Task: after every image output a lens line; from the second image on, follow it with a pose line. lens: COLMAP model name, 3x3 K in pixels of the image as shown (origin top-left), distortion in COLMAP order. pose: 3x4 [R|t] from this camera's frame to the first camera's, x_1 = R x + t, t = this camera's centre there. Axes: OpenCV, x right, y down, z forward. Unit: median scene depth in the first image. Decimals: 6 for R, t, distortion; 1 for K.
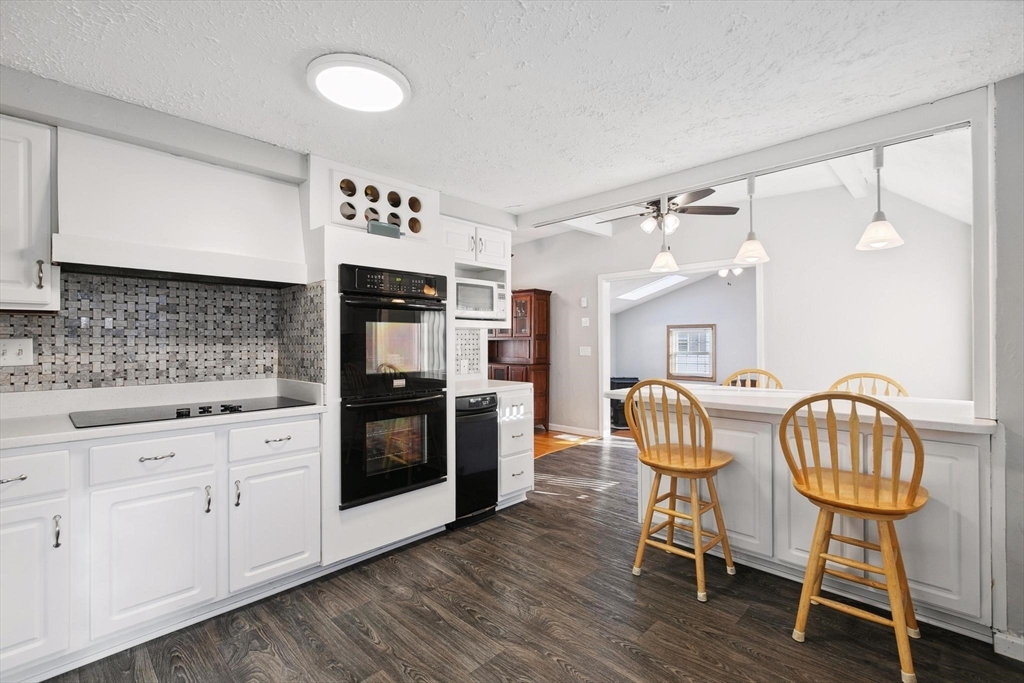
lens RADIAL K [[459.4, 0, 512.5], [0, 459.4, 338.5], [0, 0, 1]] dist [0.004274, -0.000780]
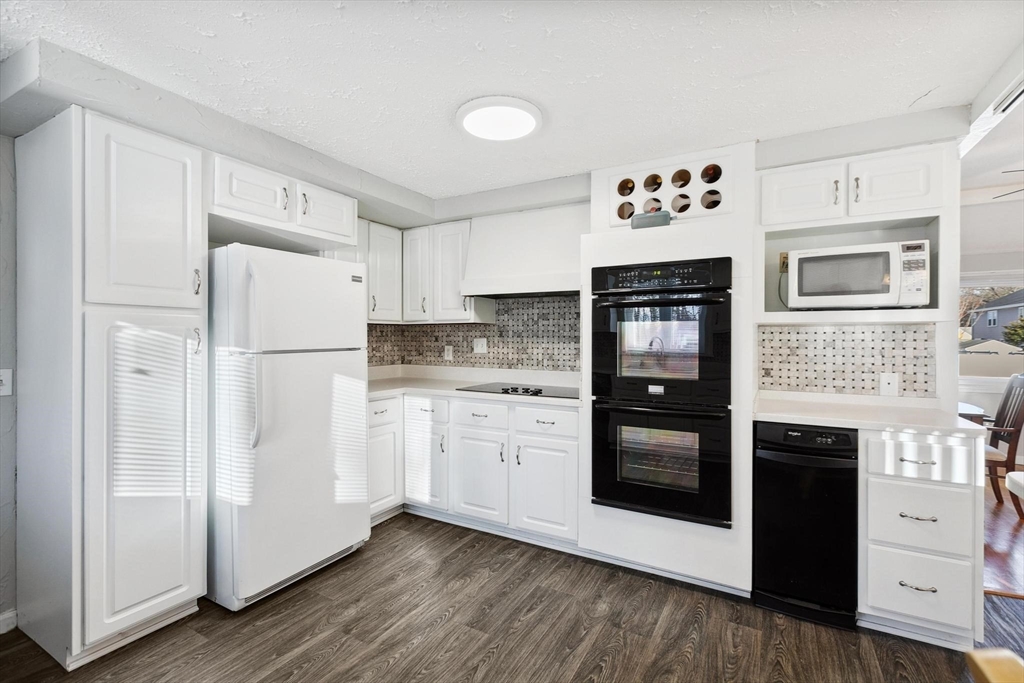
lens RADIAL K [[459.4, 0, 518.7], [0, 459.4, 336.1], [0, 0, 1]] dist [0.004274, -0.000780]
pose [[0.253556, 0.001554, -0.967320, 0.598800], [0.001298, 0.999997, 0.001947, -0.009490], [0.967320, -0.001750, 0.253553, 0.572443]]
